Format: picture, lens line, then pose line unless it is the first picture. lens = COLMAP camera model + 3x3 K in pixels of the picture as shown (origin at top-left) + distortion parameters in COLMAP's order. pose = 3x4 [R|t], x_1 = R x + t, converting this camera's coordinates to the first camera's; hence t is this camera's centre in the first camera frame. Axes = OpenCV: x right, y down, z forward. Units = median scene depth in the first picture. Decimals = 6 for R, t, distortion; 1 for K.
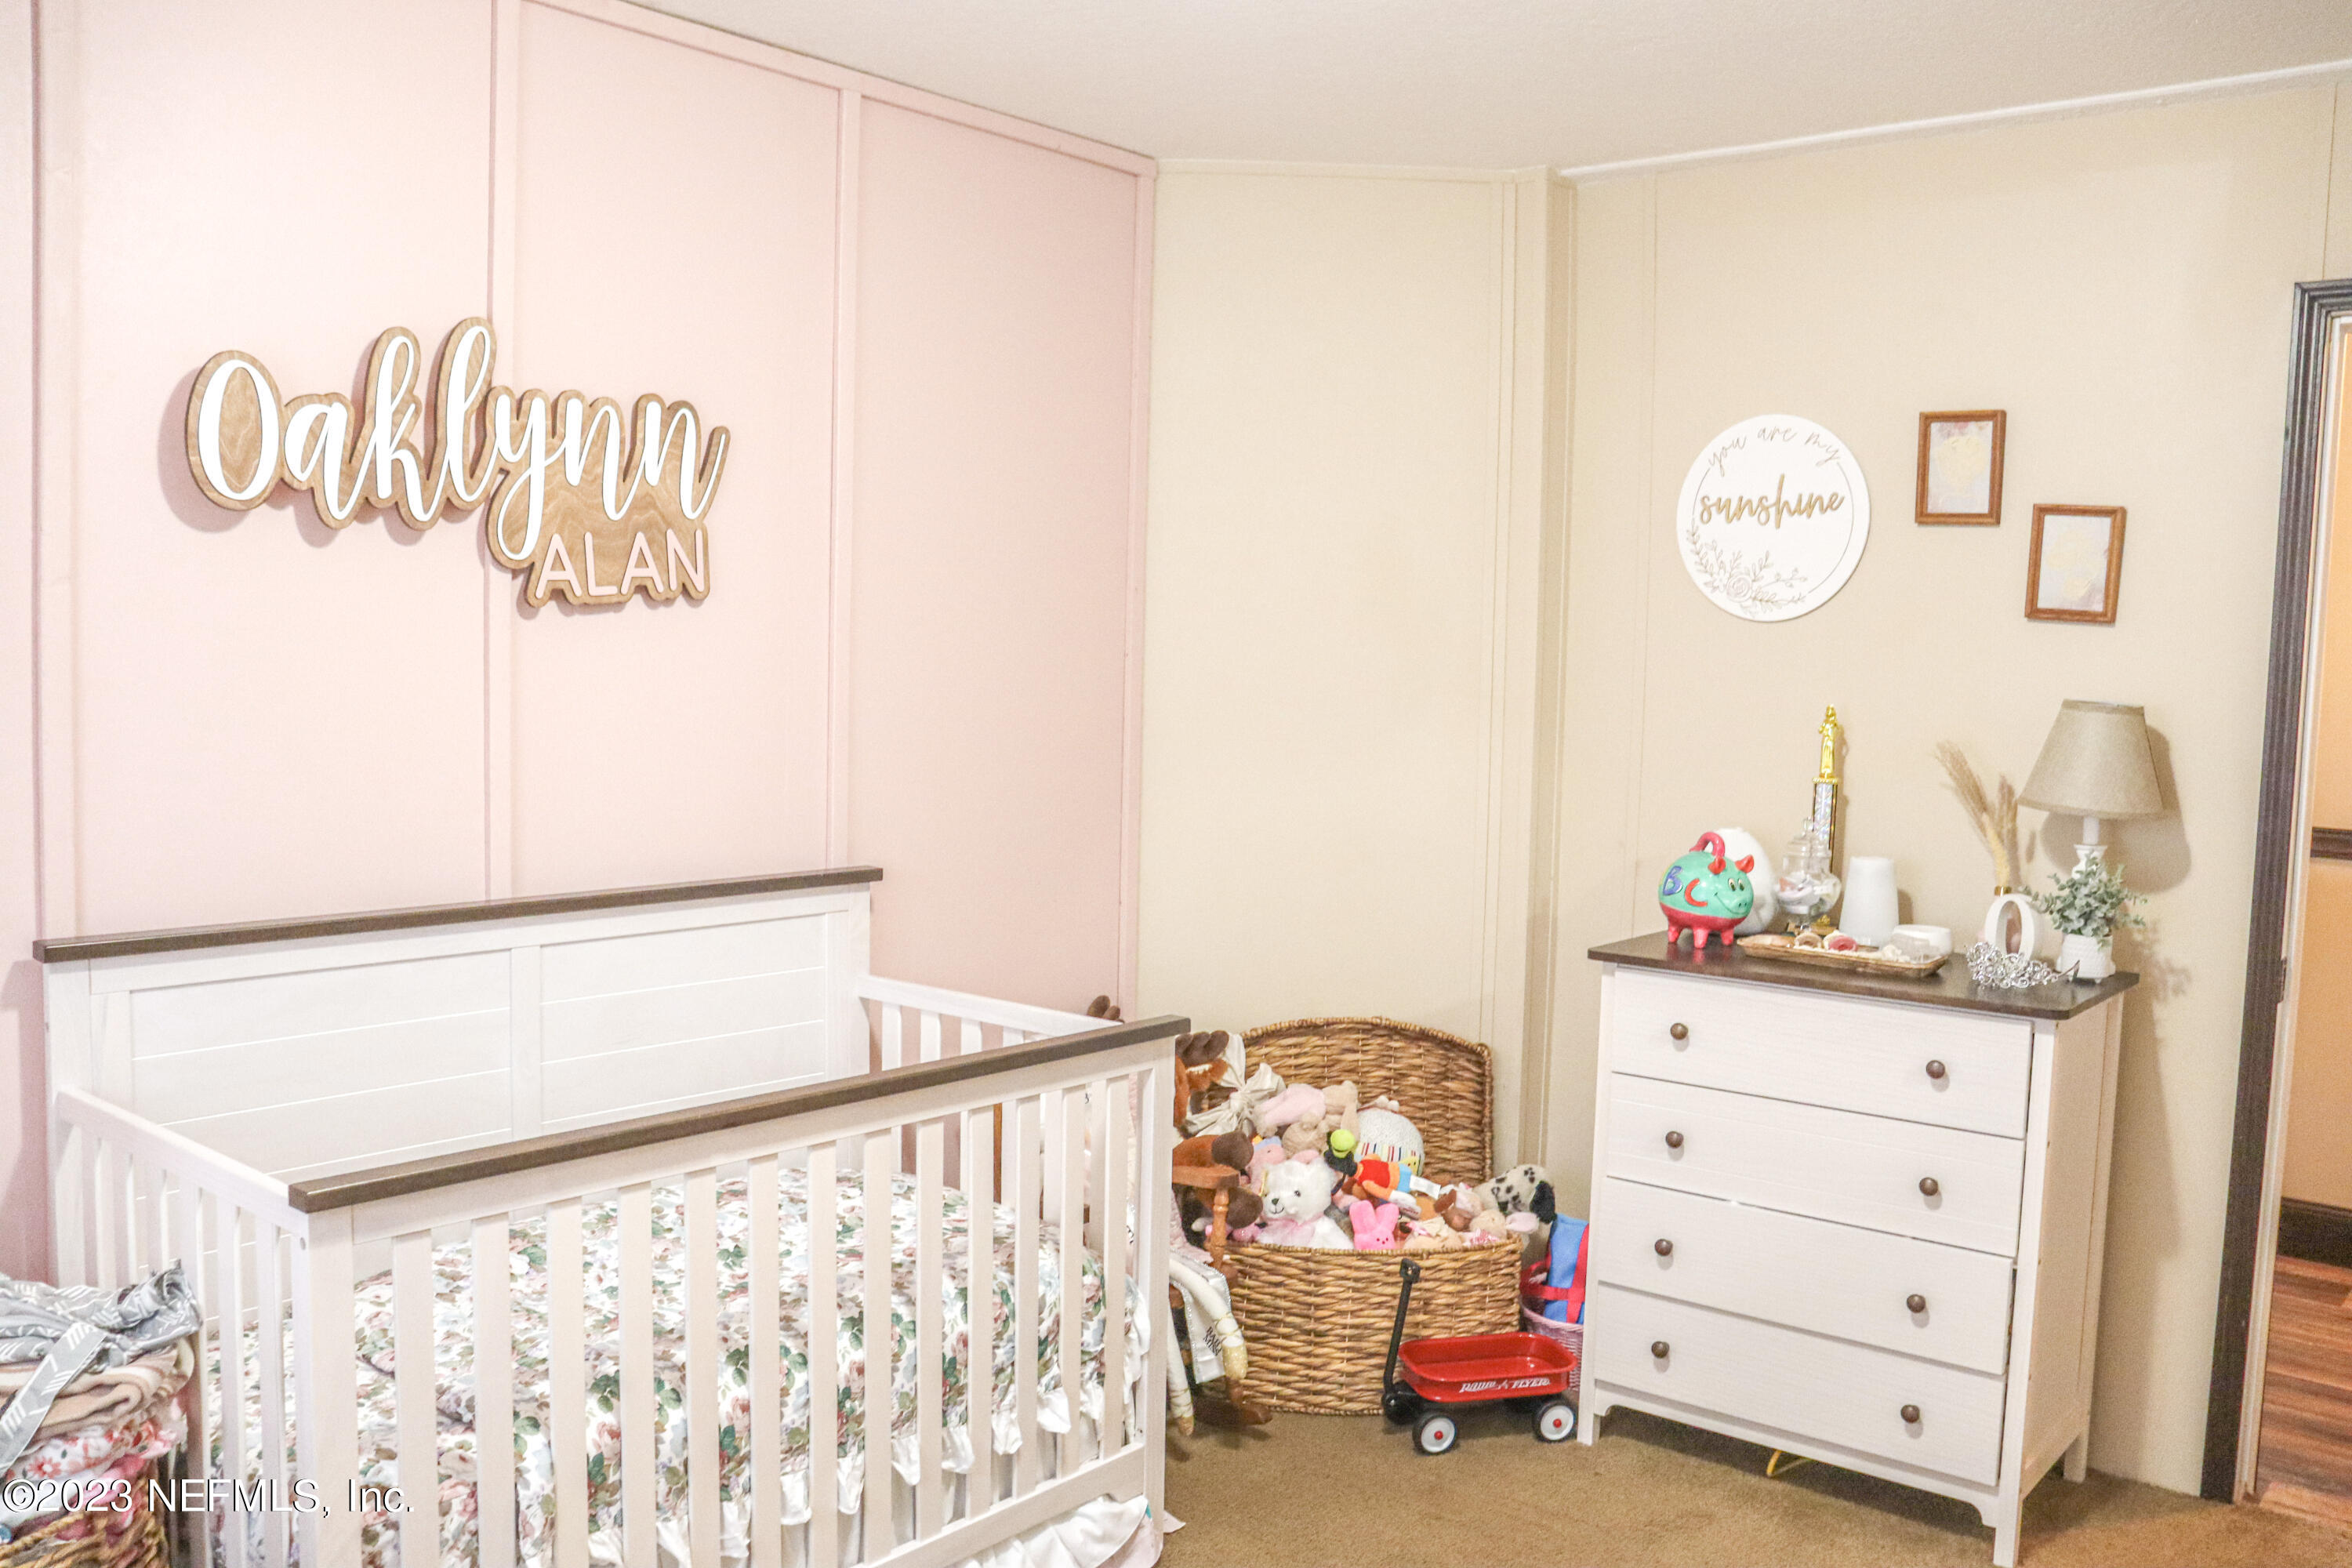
lens RADIAL K [[1944.4, 0, 1218.8], [0, 1944.4, 786.2], [0, 0, 1]] dist [-0.187951, 0.172139]
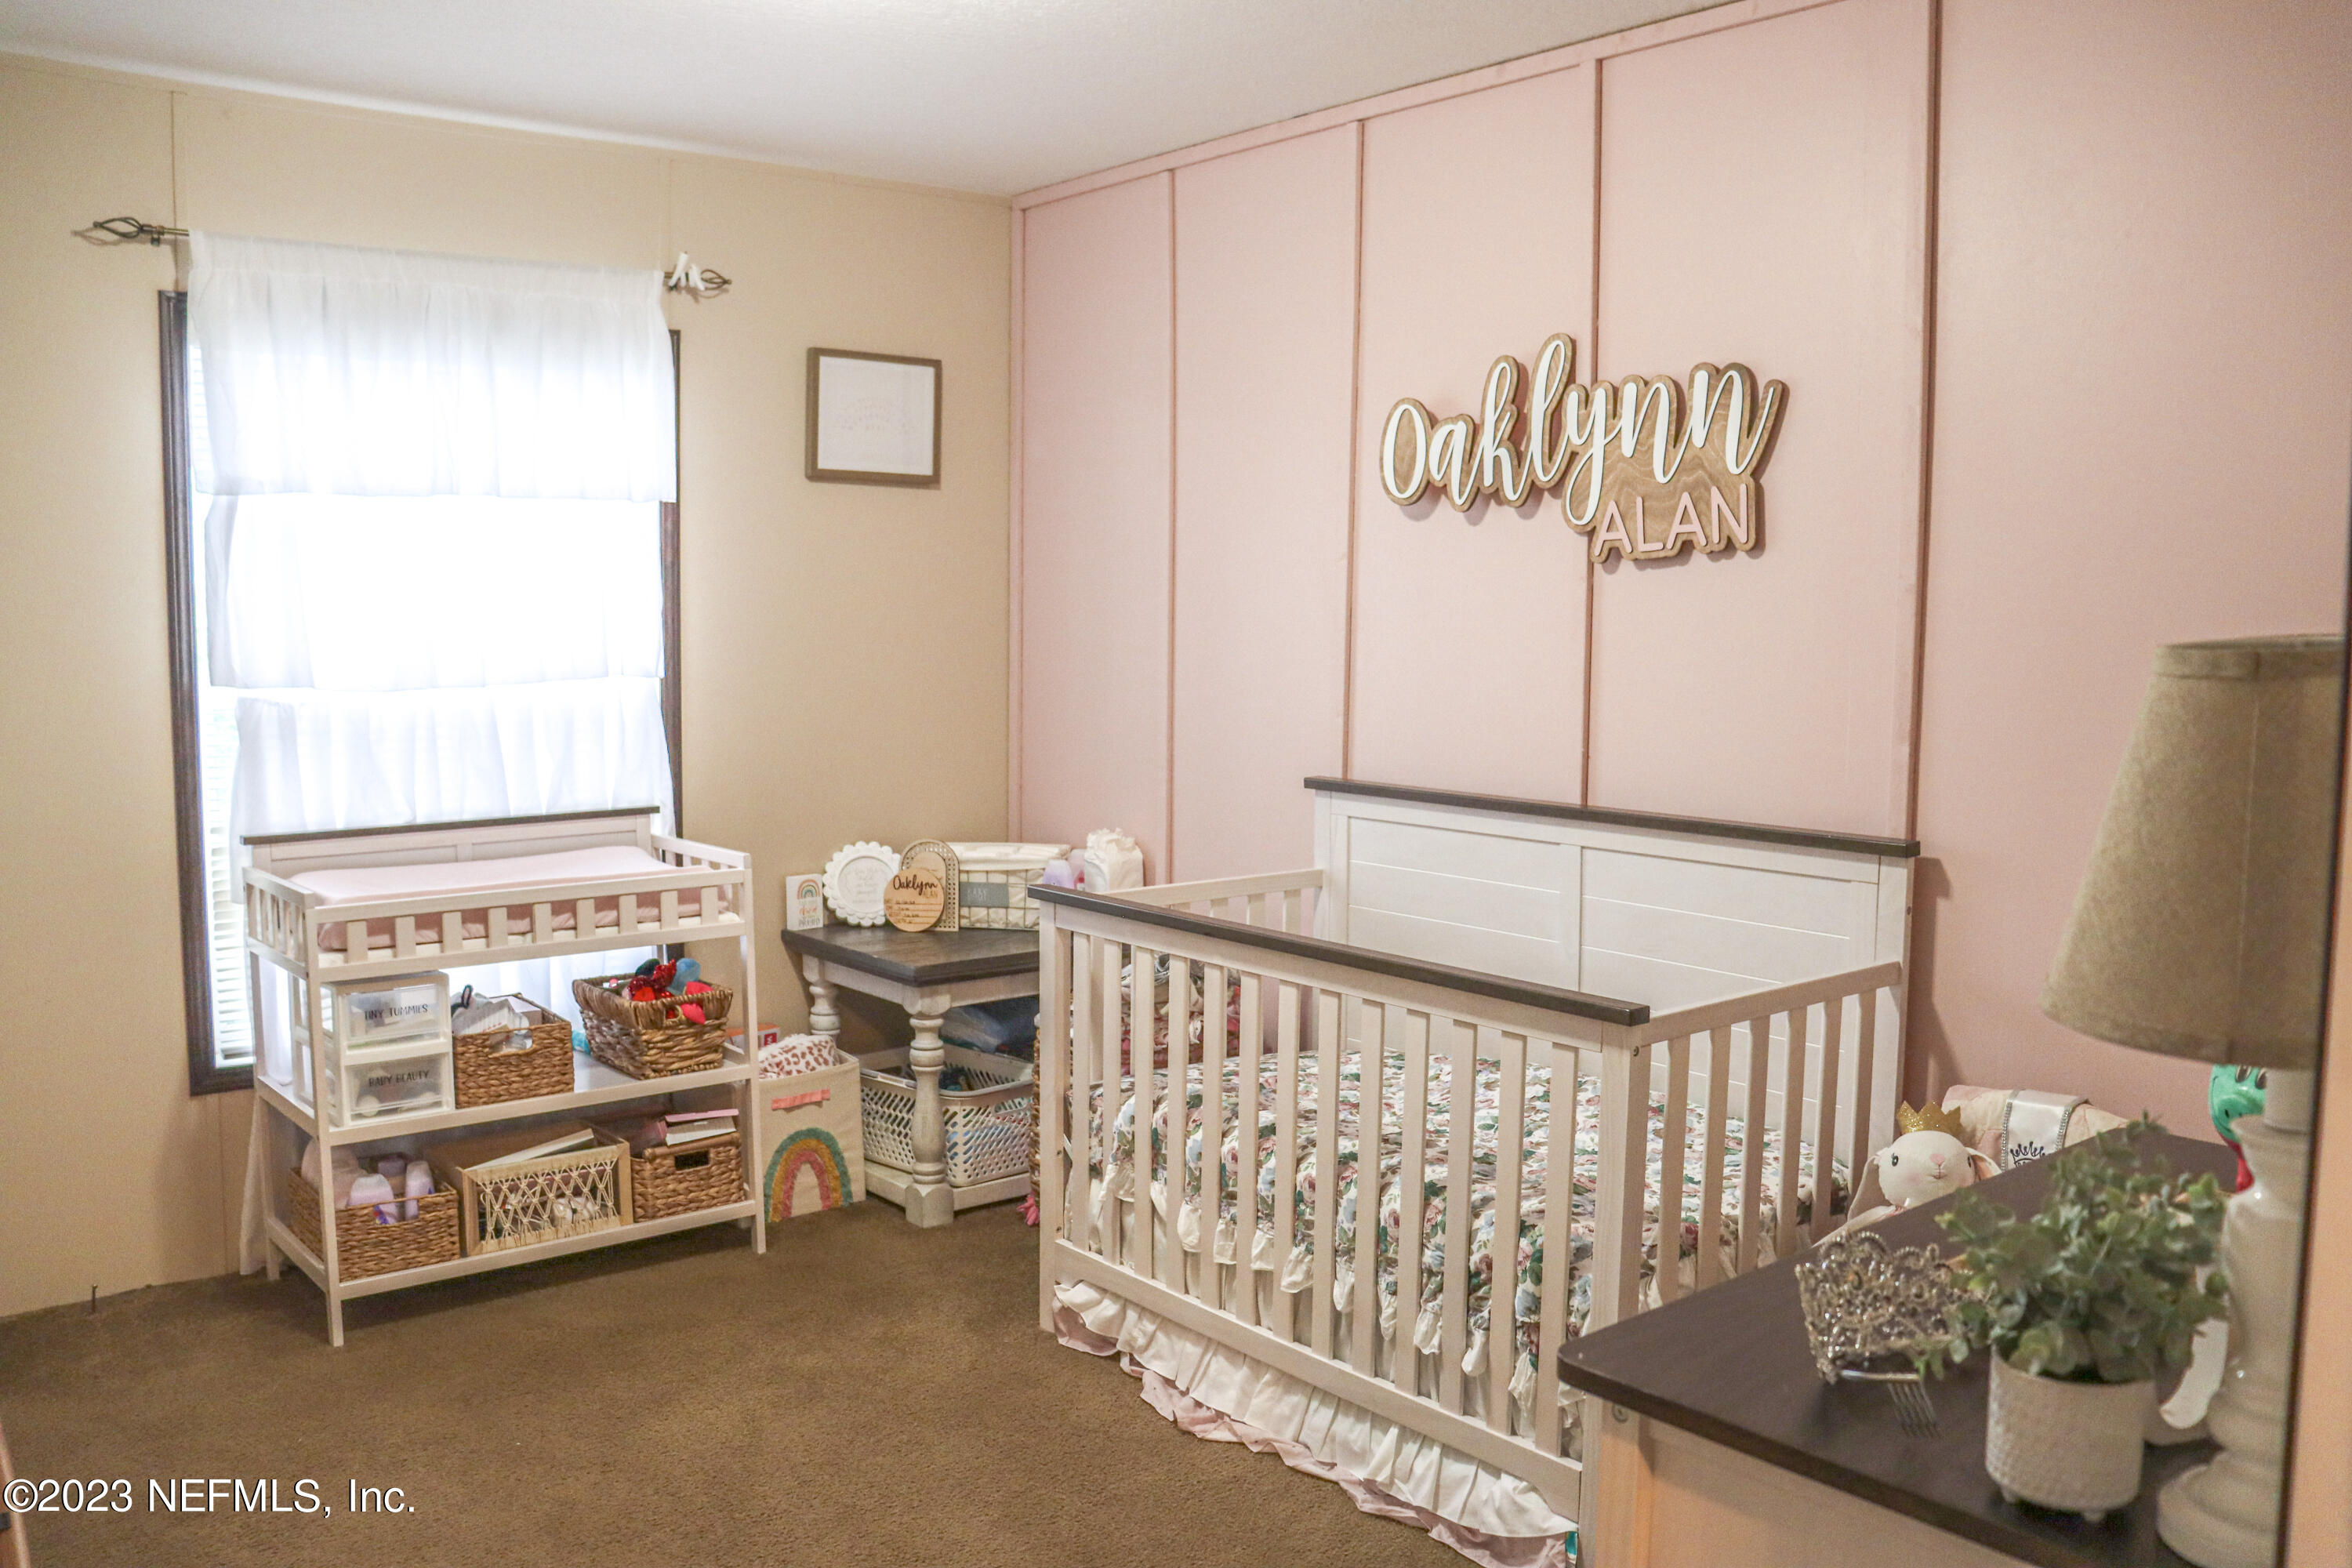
lens RADIAL K [[1944.4, 0, 1218.8], [0, 1944.4, 786.2], [0, 0, 1]] dist [-0.187951, 0.172139]
pose [[-0.200805, 0.066374, -0.977380, 0.895825], [-0.082670, 0.992995, 0.084419, -0.038048], [0.976137, 0.097752, -0.193911, 1.032245]]
